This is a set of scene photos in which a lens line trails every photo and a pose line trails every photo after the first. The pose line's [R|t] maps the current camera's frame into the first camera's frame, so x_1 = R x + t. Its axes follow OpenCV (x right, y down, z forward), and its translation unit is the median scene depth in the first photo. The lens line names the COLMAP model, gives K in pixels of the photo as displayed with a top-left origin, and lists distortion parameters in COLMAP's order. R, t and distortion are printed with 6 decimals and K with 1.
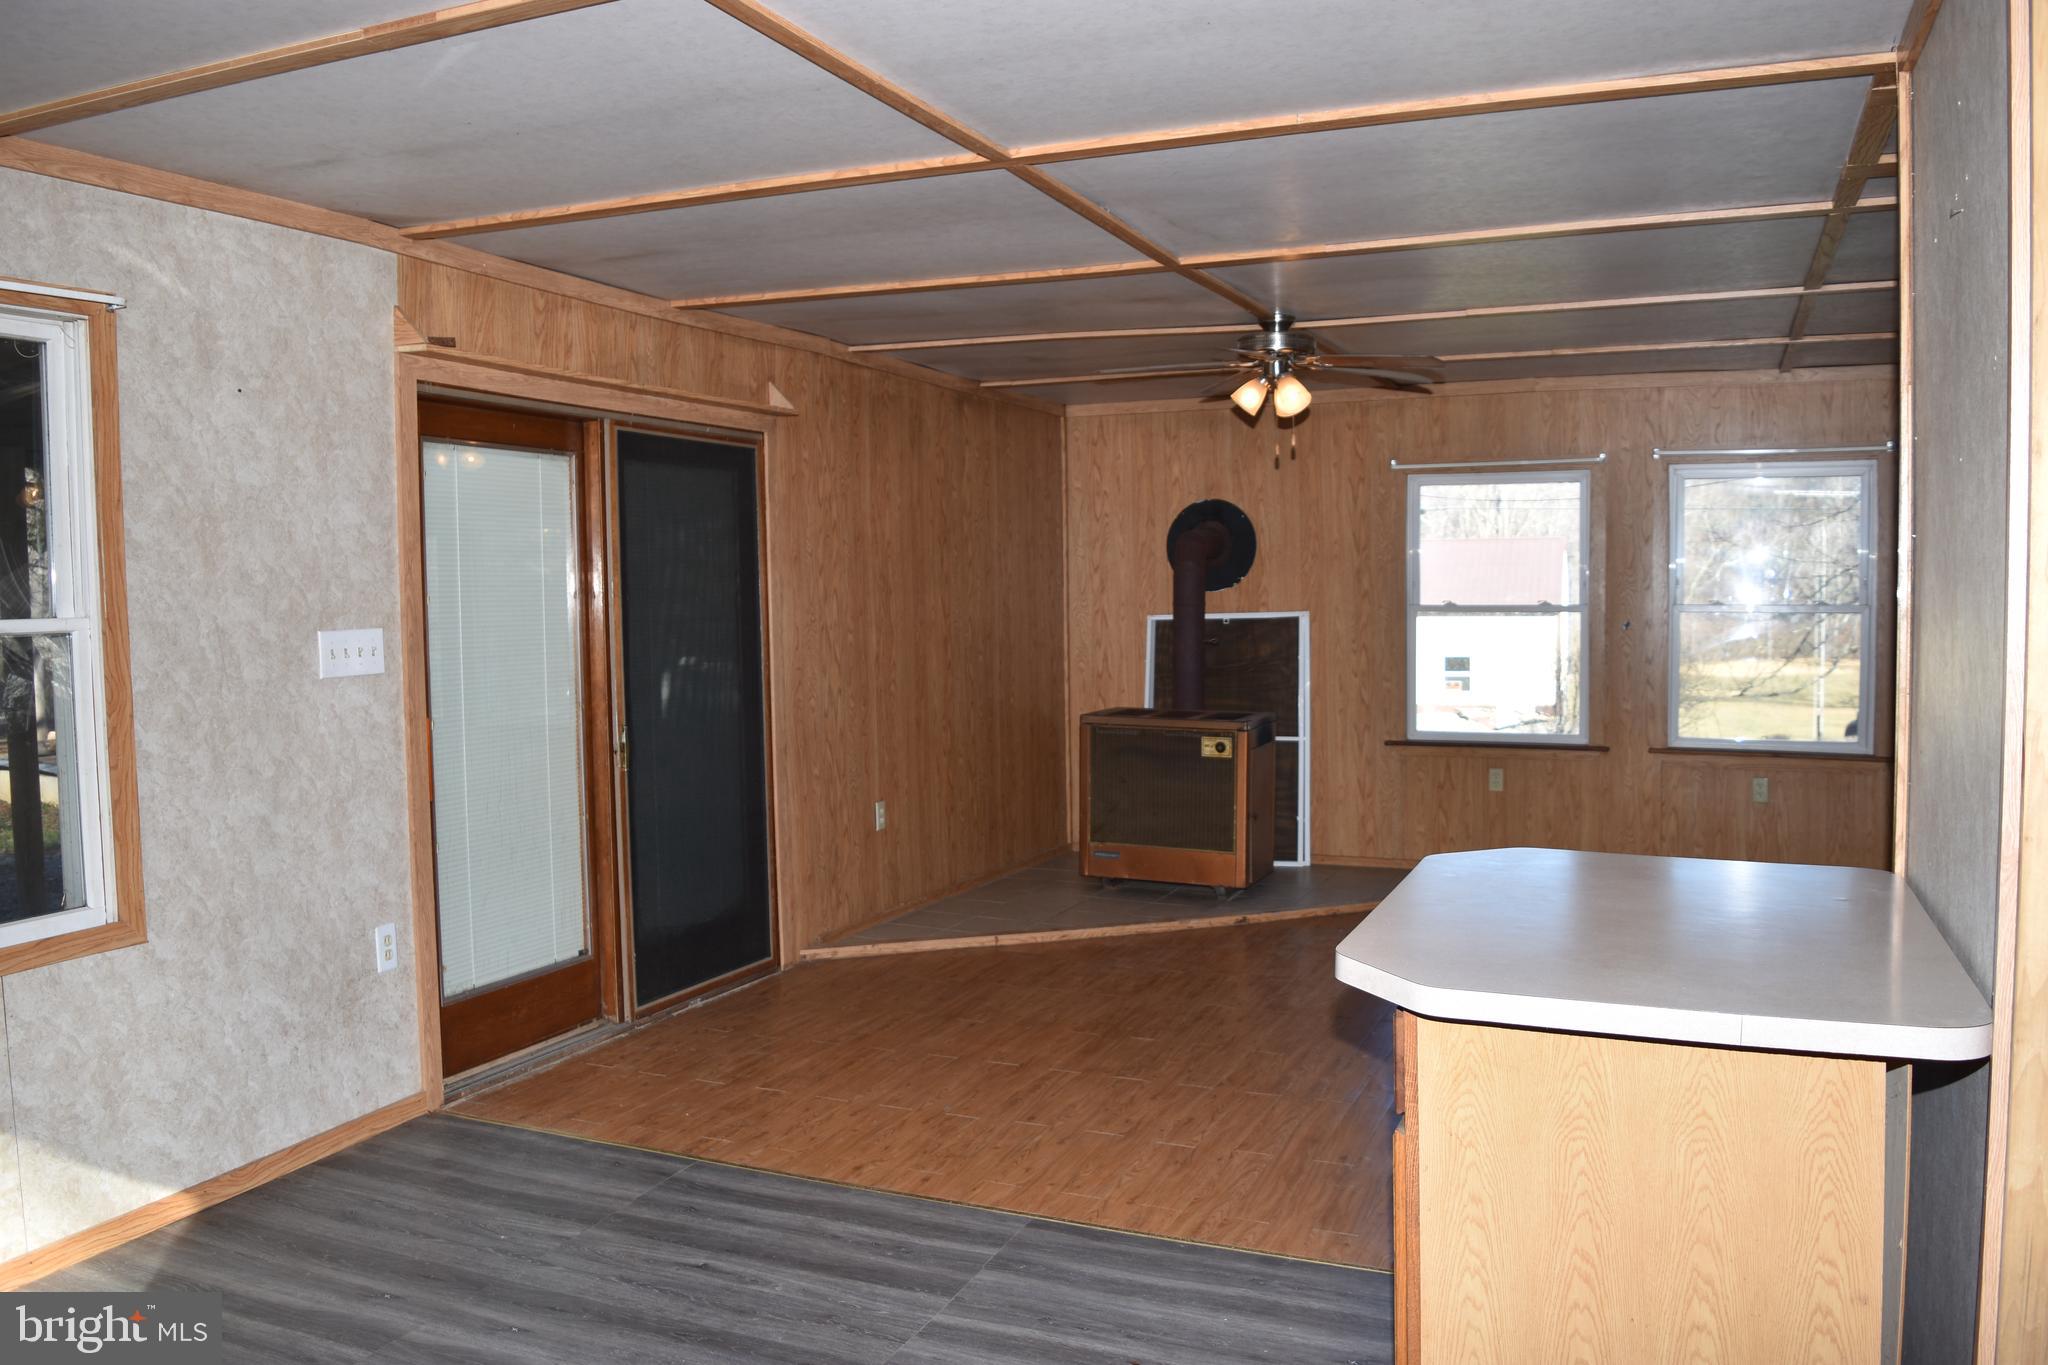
lens RADIAL K [[1602.3, 0, 1020.3], [0, 1602.3, 681.8], [0, 0, 1]] dist [-0.096153, 0.023774]
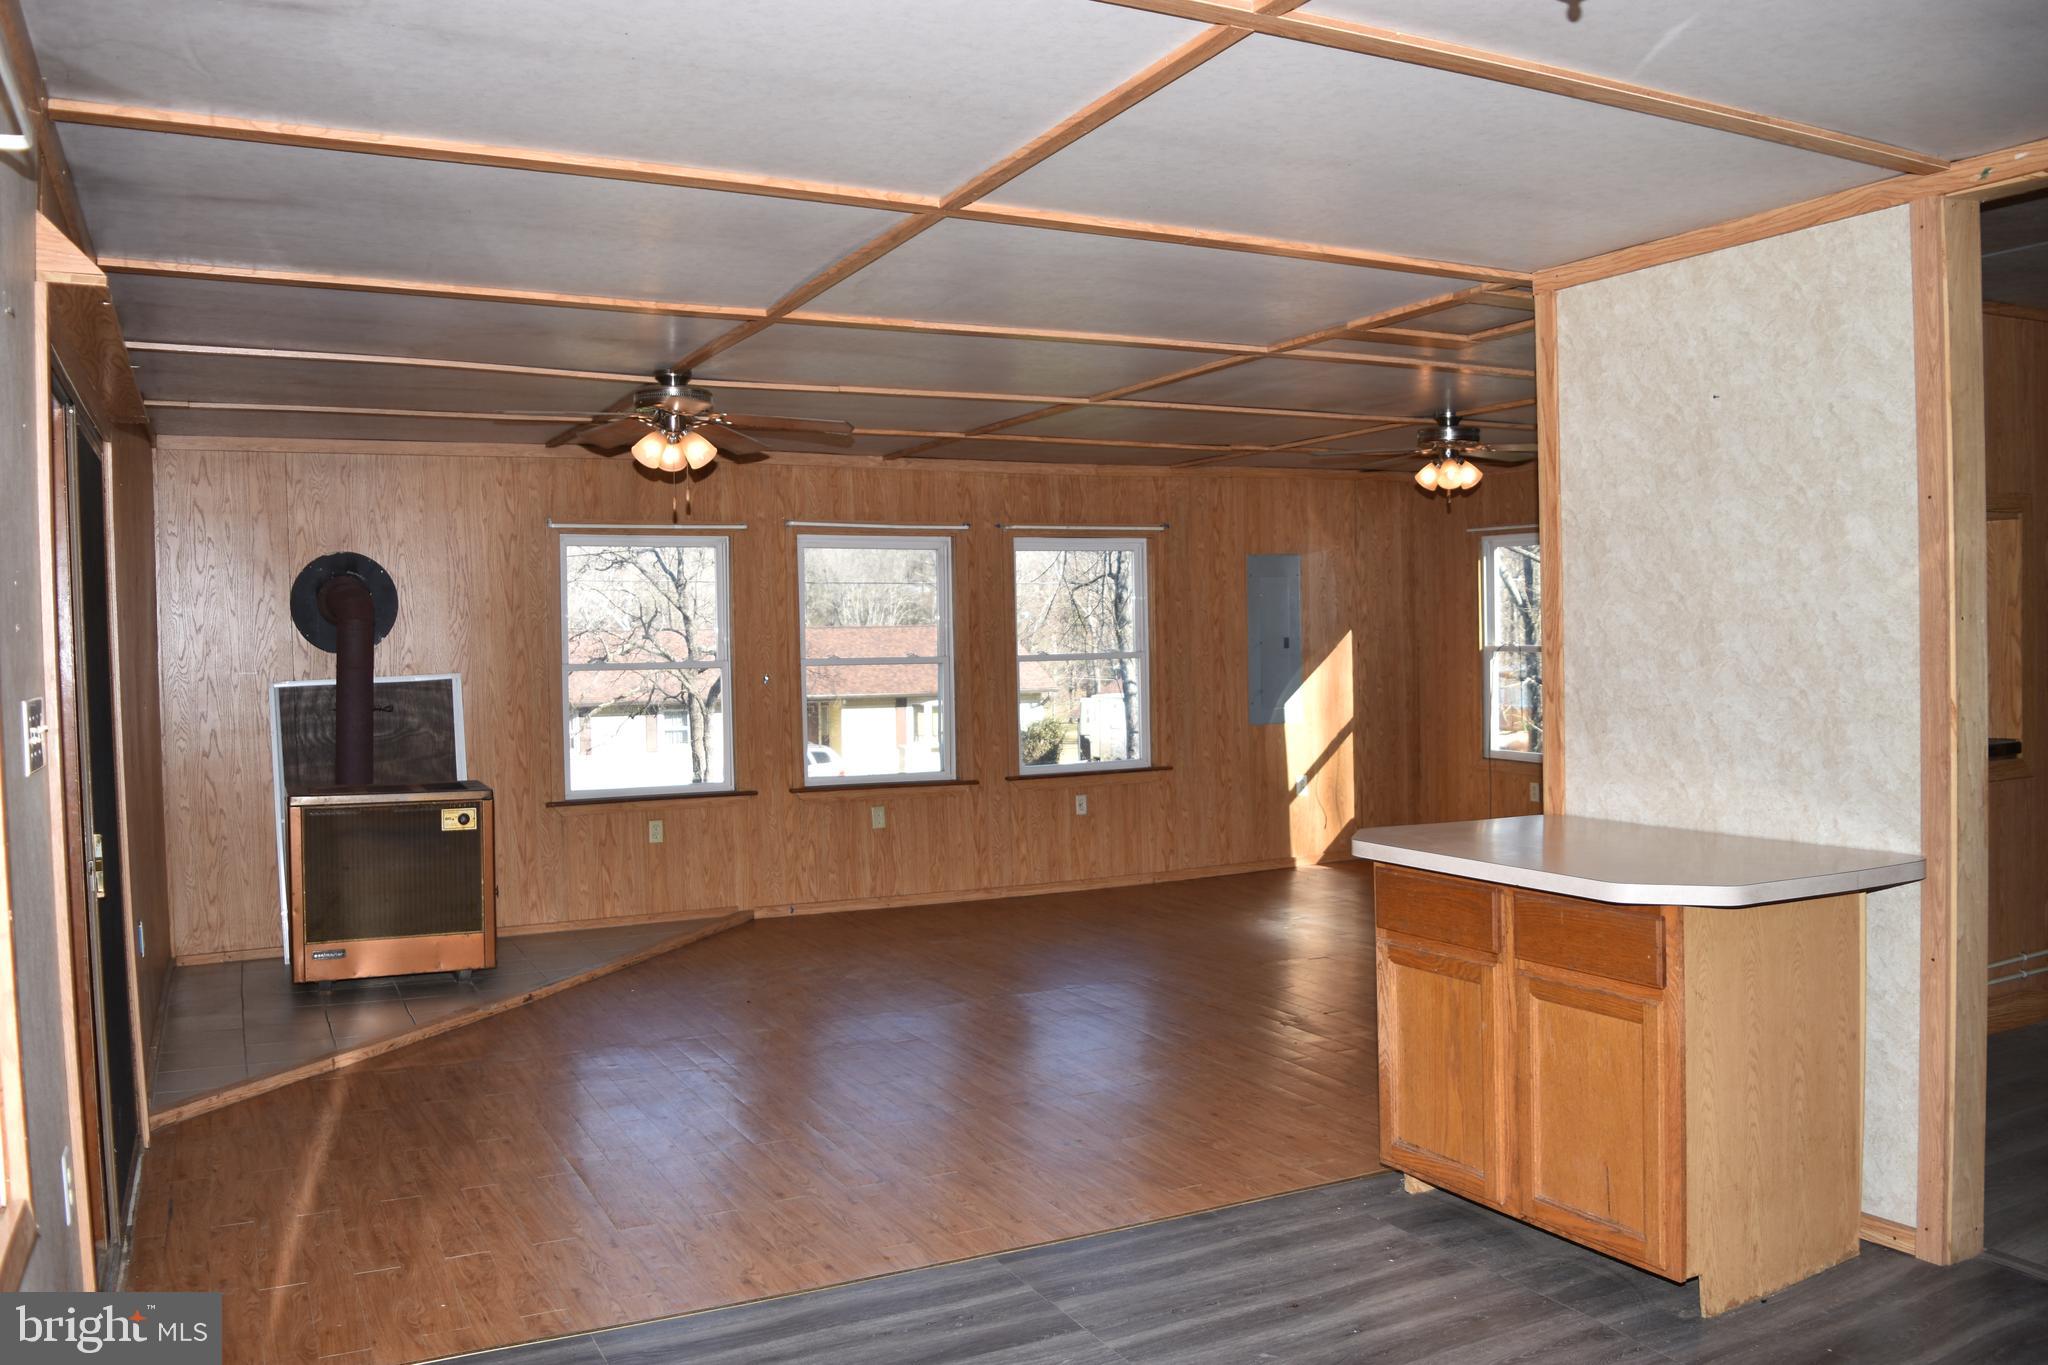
lens RADIAL K [[1602.3, 0, 1027.4], [0, 1602.3, 681.5], [0, 0, 1]] dist [-0.096153, 0.023774]
pose [[0.631971, -0.021193, 0.774702, -0.658644], [0.055767, 0.998278, -0.018183, -0.006417], [-0.772983, 0.054694, 0.632065, 0.286291]]
